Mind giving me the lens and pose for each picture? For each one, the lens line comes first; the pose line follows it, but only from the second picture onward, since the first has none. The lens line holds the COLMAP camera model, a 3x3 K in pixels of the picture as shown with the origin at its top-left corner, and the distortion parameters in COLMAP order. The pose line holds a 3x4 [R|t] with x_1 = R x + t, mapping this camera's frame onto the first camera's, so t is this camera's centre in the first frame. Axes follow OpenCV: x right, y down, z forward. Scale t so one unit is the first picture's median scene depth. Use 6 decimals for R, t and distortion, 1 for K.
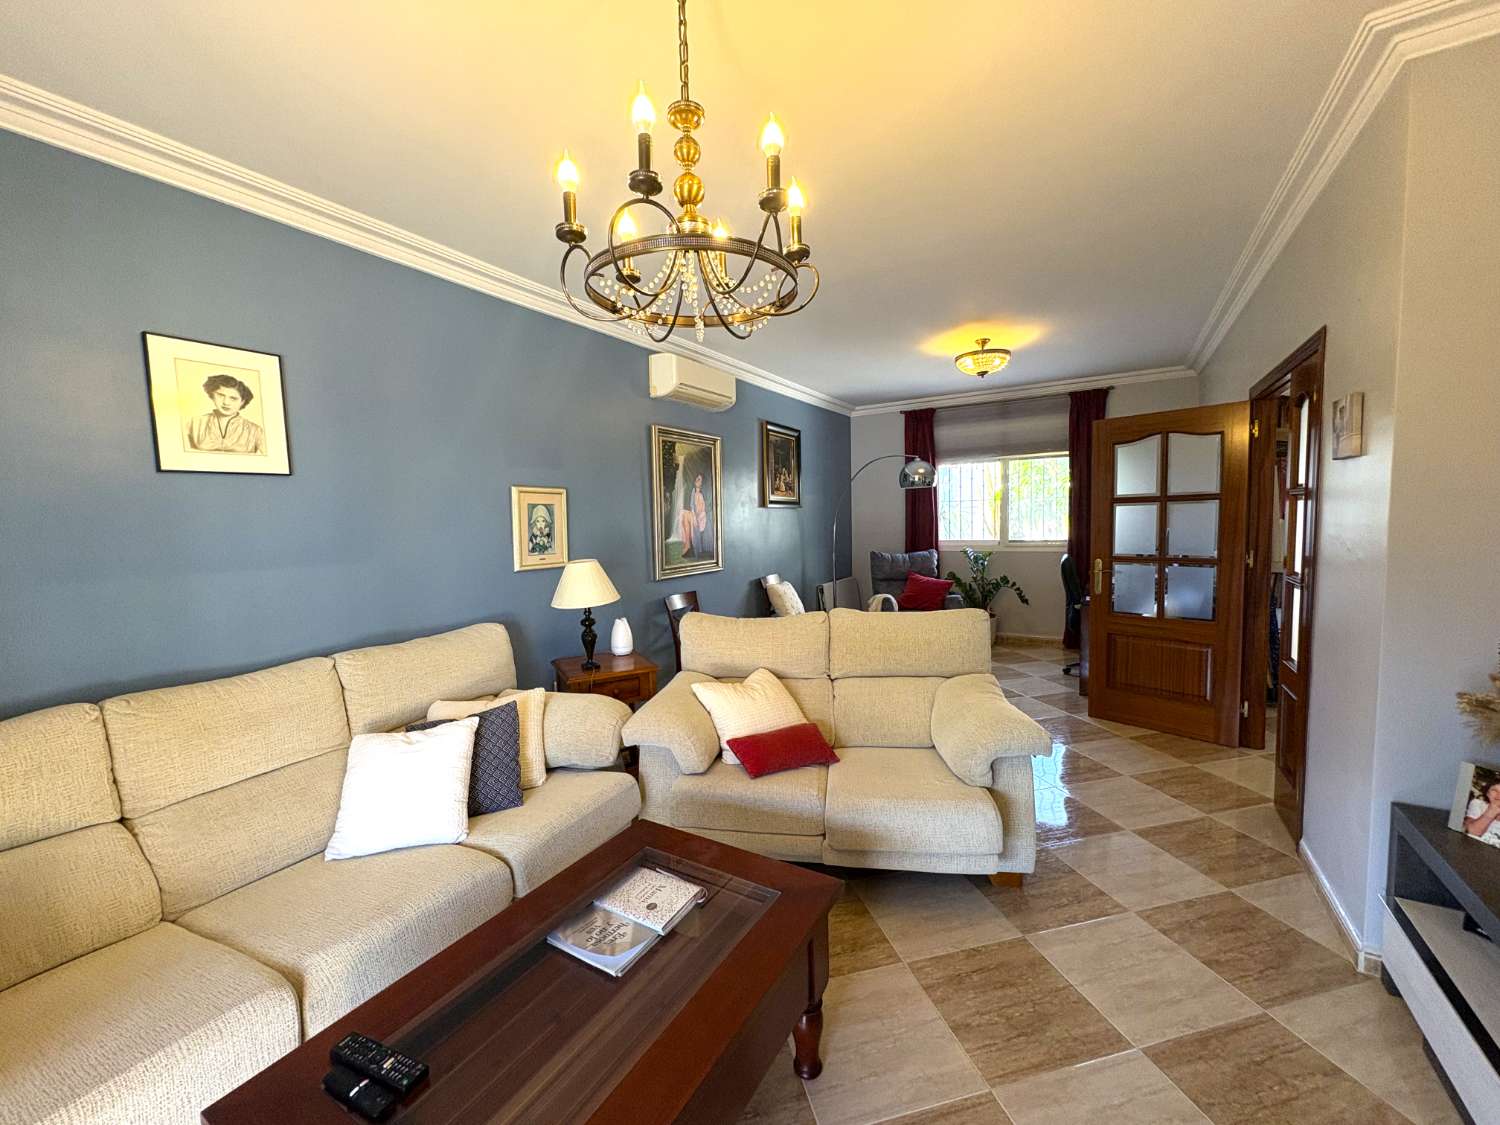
lens RADIAL K [[596.1, 0, 749.1], [0, 596.1, 559.6], [0, 0, 1]] dist [0.001319, -0.000225]
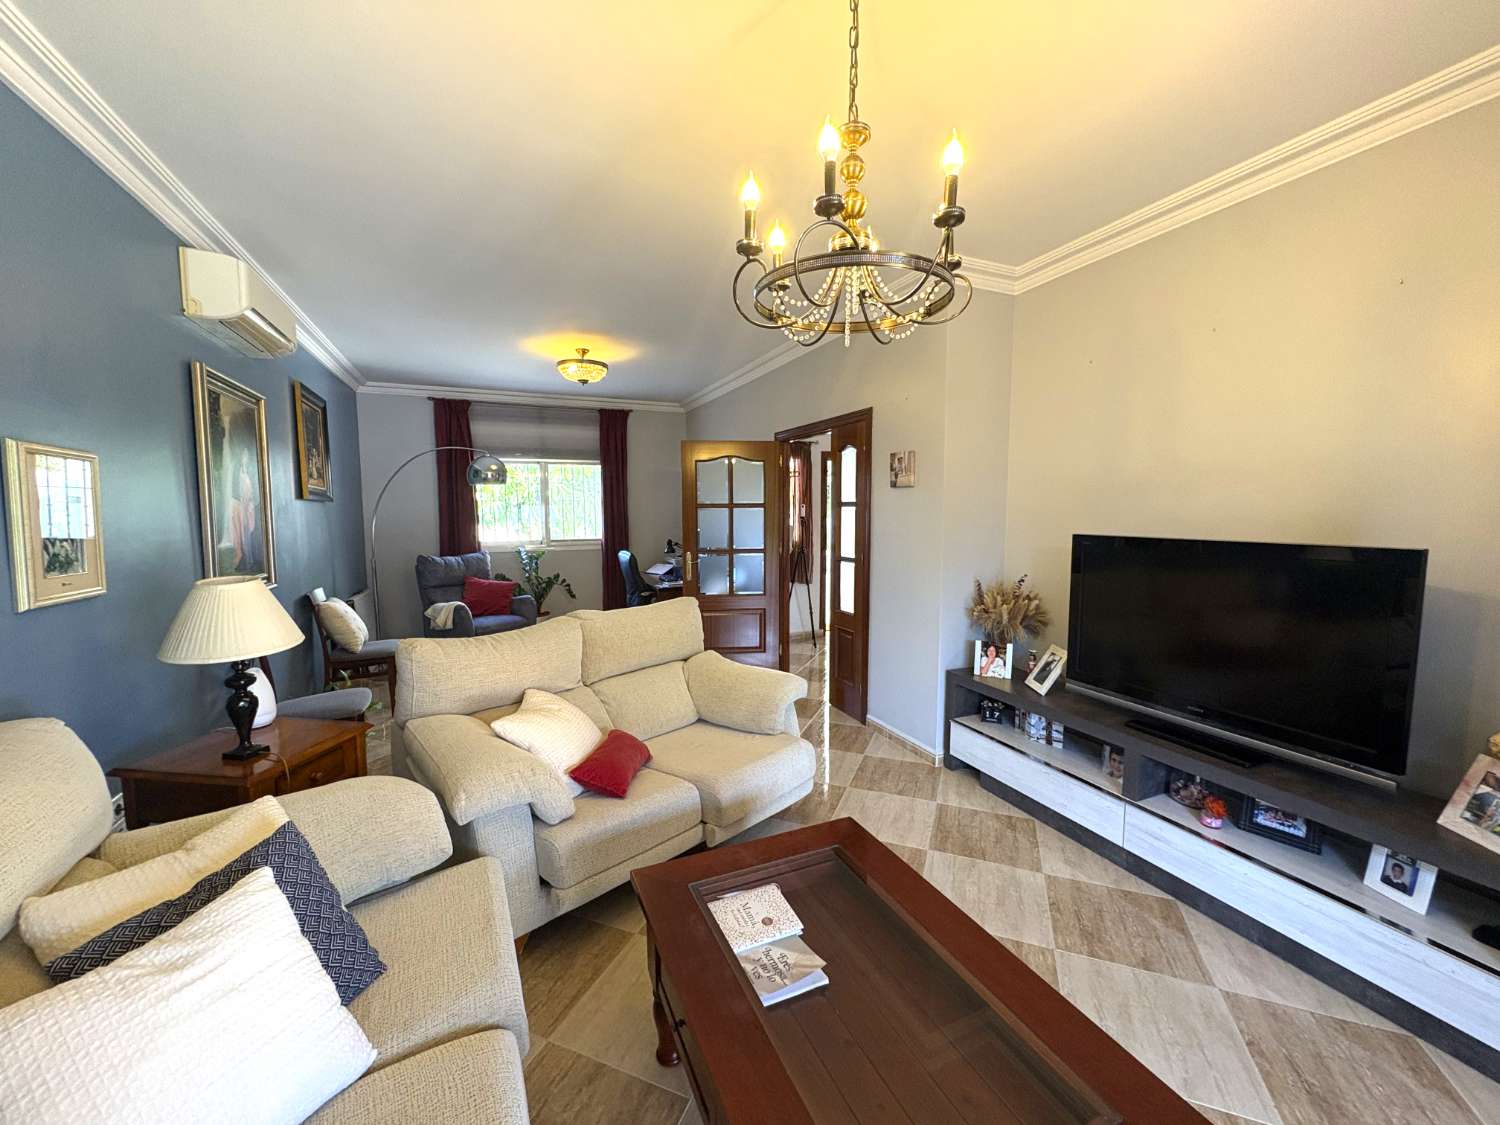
lens RADIAL K [[596.1, 0, 750.1], [0, 596.1, 559.1], [0, 0, 1]] dist [0.001319, -0.000225]
pose [[0.573726, -0.042100, 0.817965, -0.301049], [0.045463, 0.998775, 0.019519, -0.004330], [-0.817785, 0.025989, 0.574937, 0.149859]]
